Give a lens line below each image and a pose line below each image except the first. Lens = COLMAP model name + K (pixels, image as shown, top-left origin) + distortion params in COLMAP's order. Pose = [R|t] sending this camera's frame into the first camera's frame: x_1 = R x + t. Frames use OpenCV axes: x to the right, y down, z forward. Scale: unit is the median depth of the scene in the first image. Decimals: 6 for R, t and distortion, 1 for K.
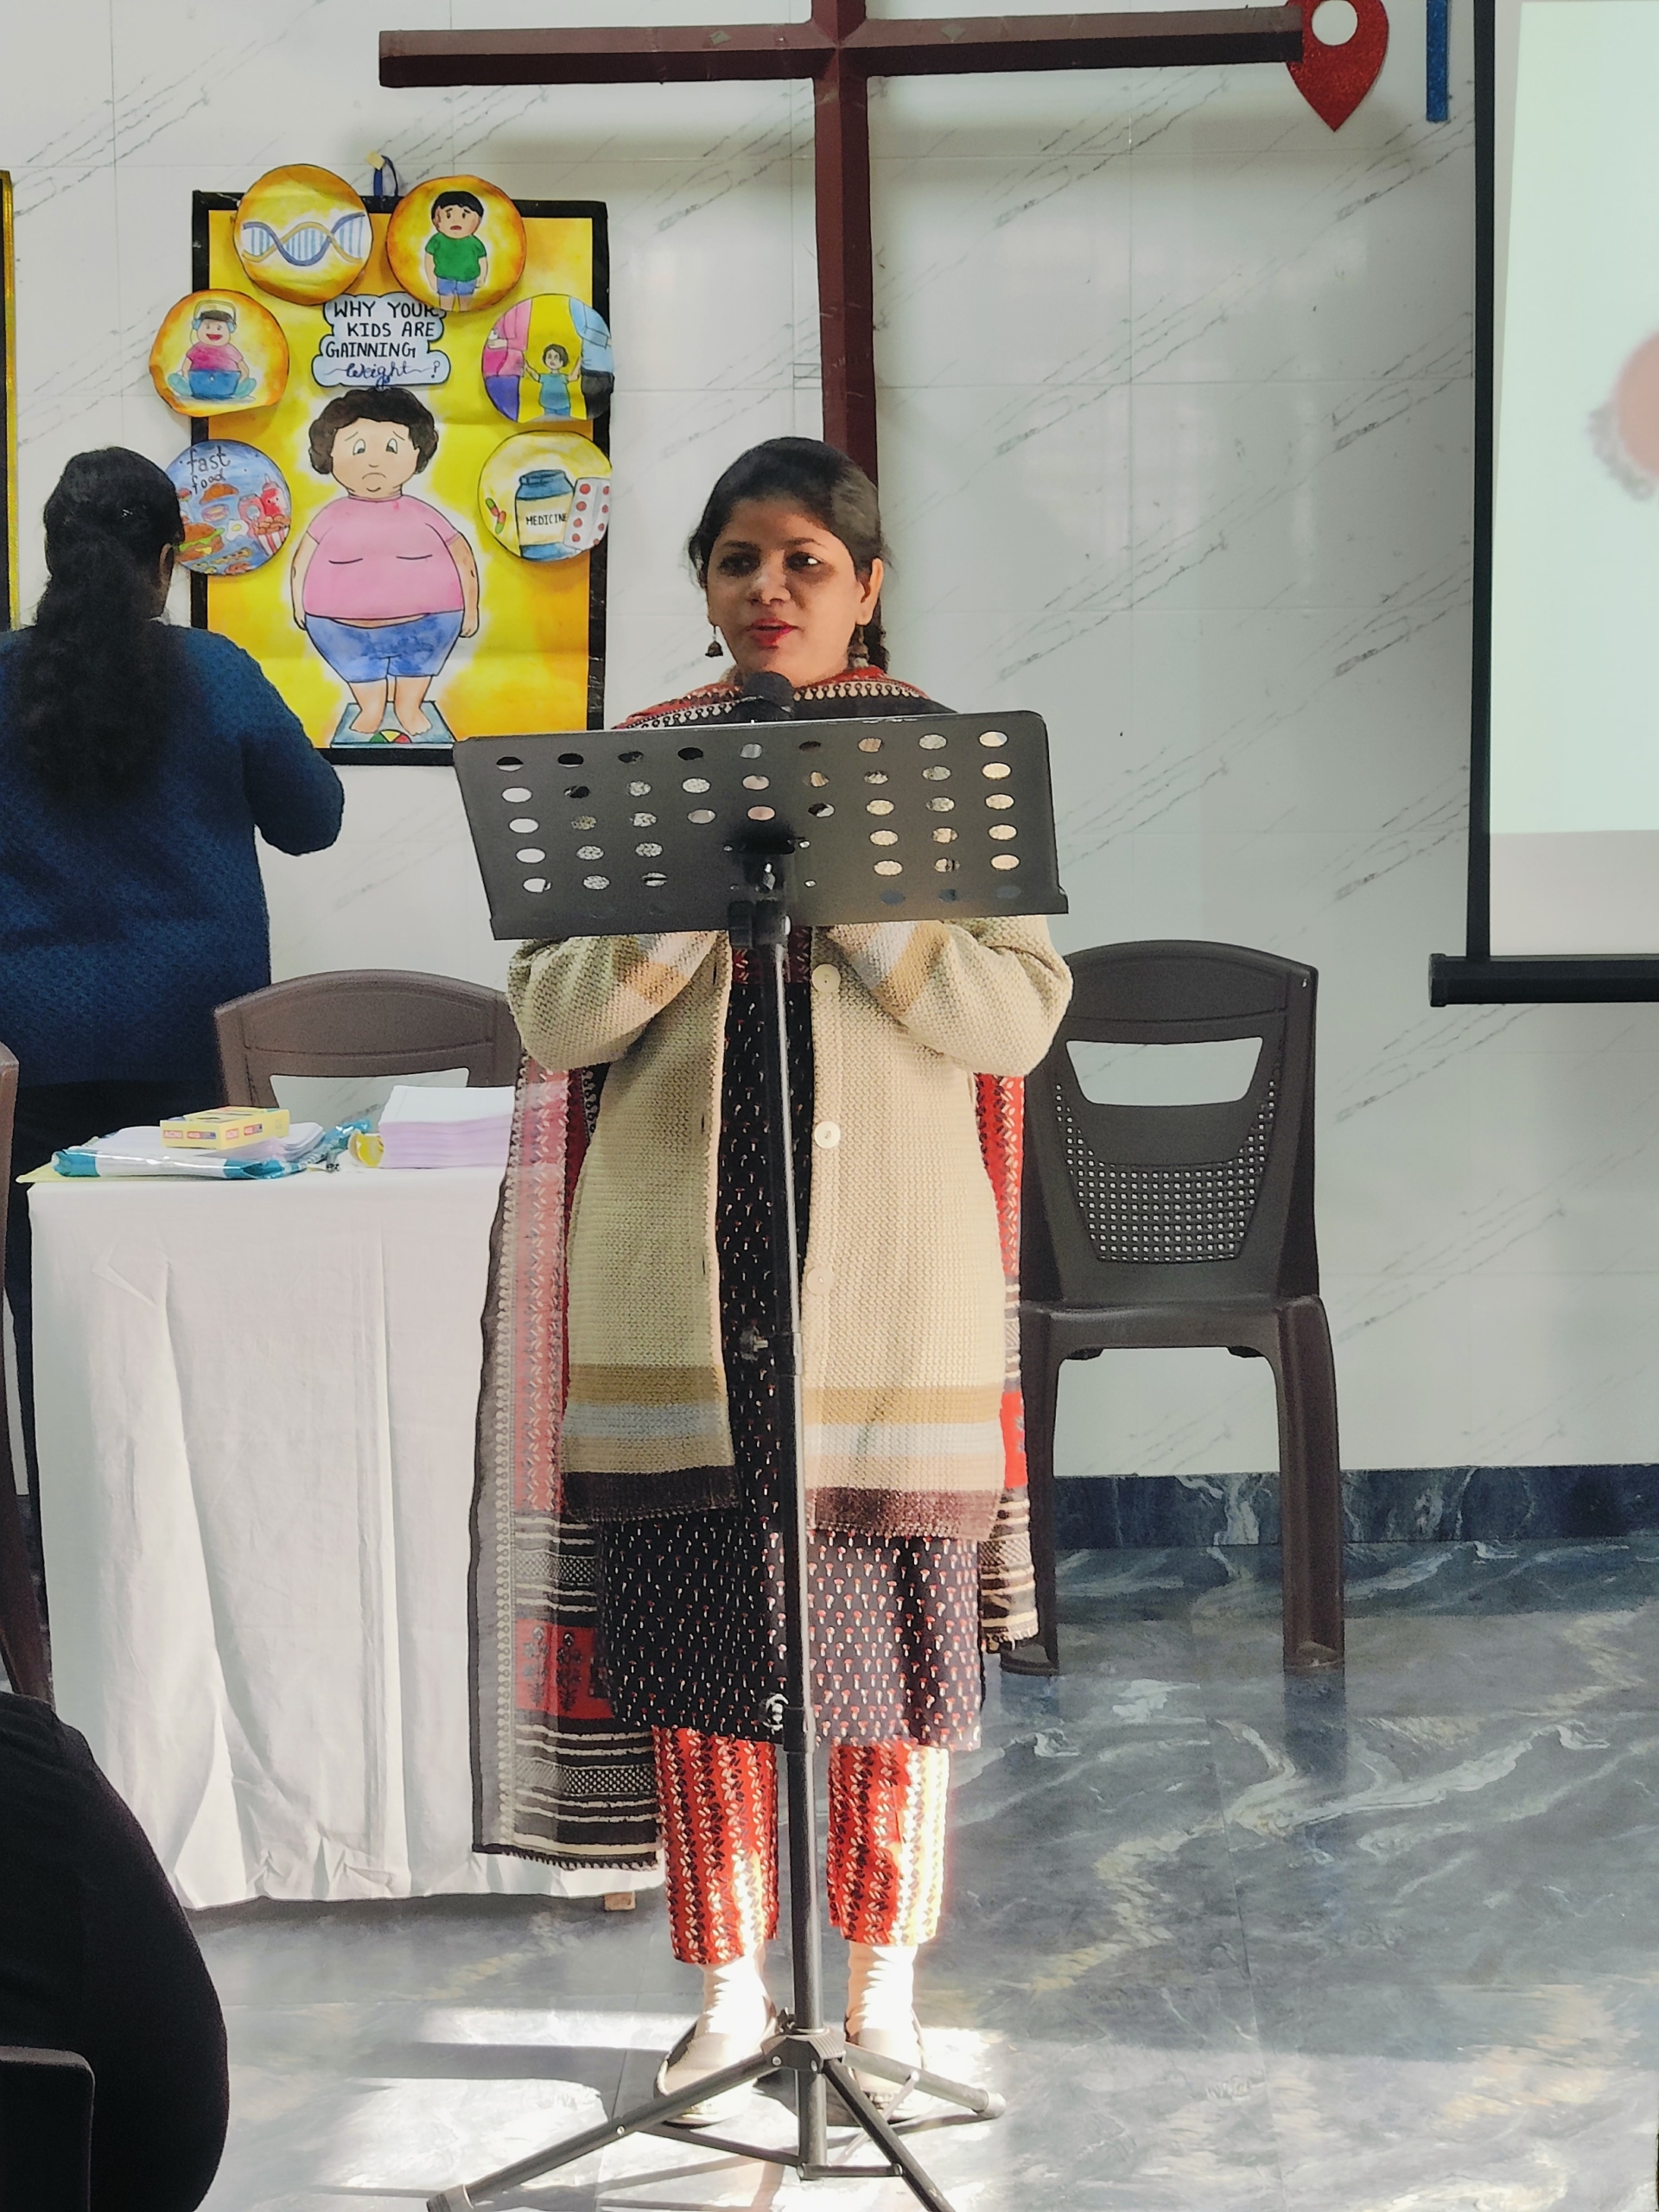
lens RADIAL K [[6170.4, 0, 727.1], [0, 6170.4, 1078.9], [0, 0, 1]] dist [0.353655, 0.000000]
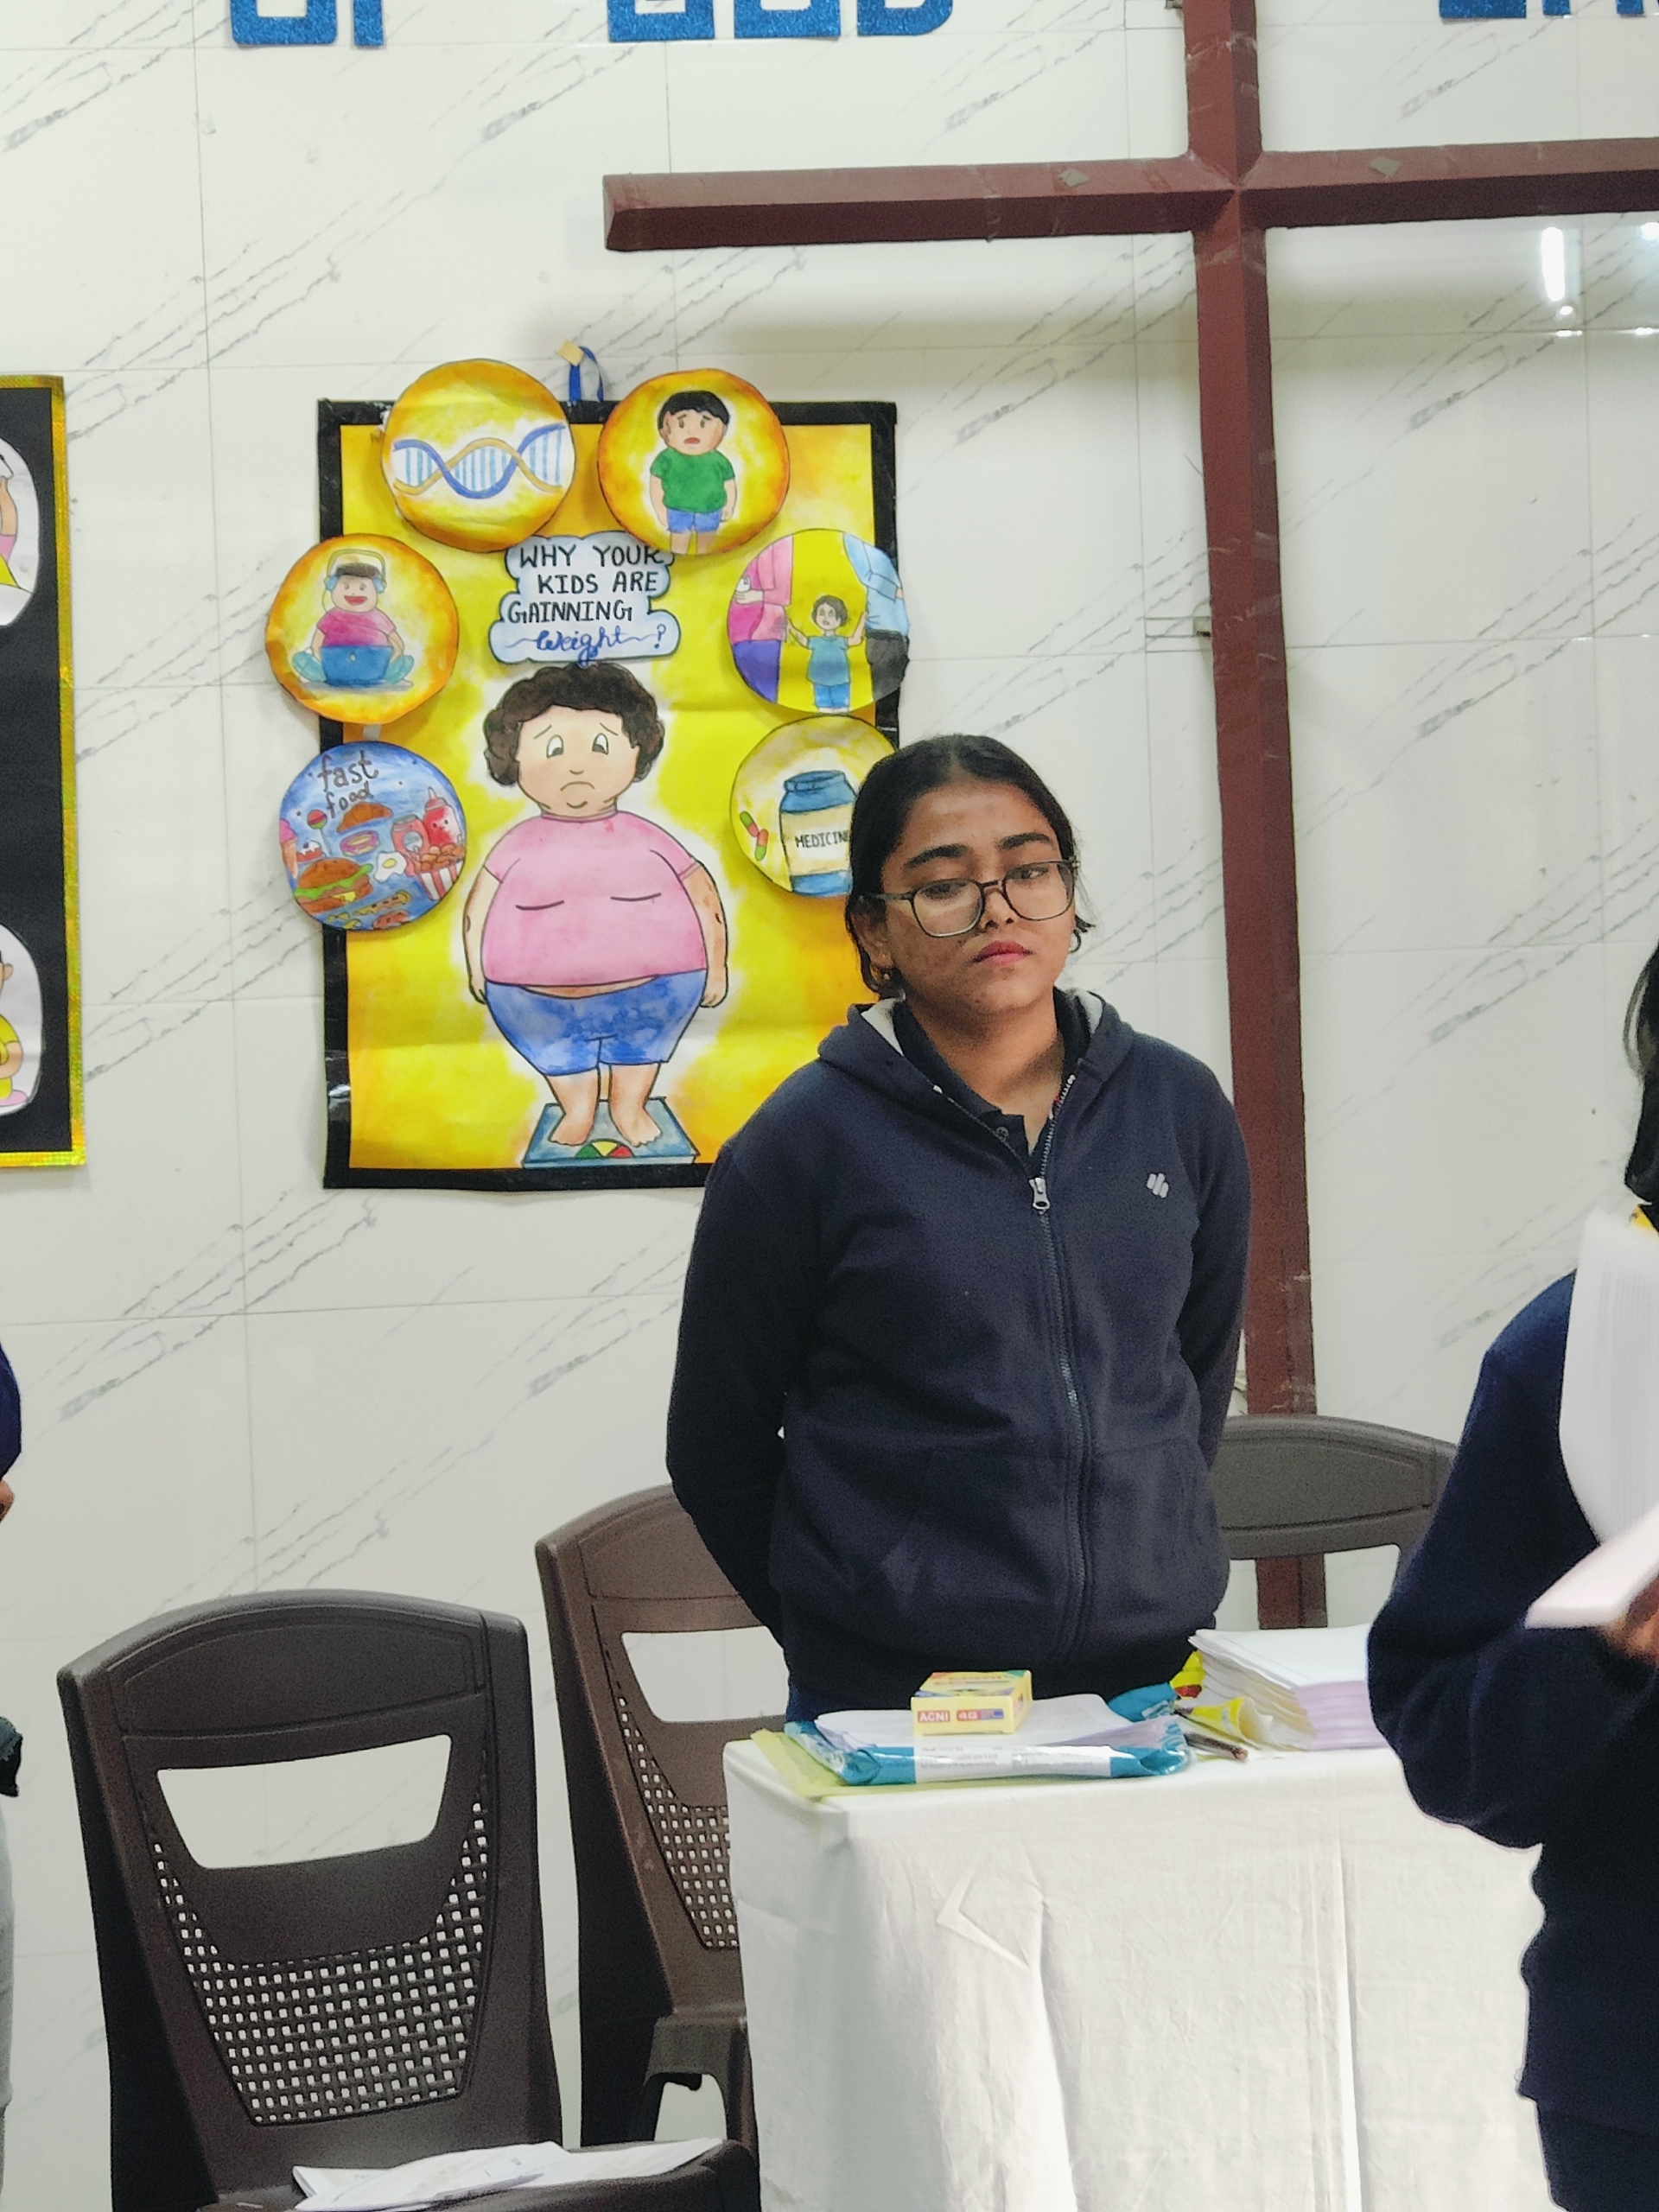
lens RADIAL K [[7882.1, 0, 804.9], [0, 7882.1, 1029.1], [0, 0, 1]] dist [0.129321, 0.000000]
pose [[0.976005, -0.031078, 0.215521, -0.228434], [0.046931, 0.996524, -0.068835, -0.005777], [-0.212632, 0.077298, 0.974070, 0.113149]]
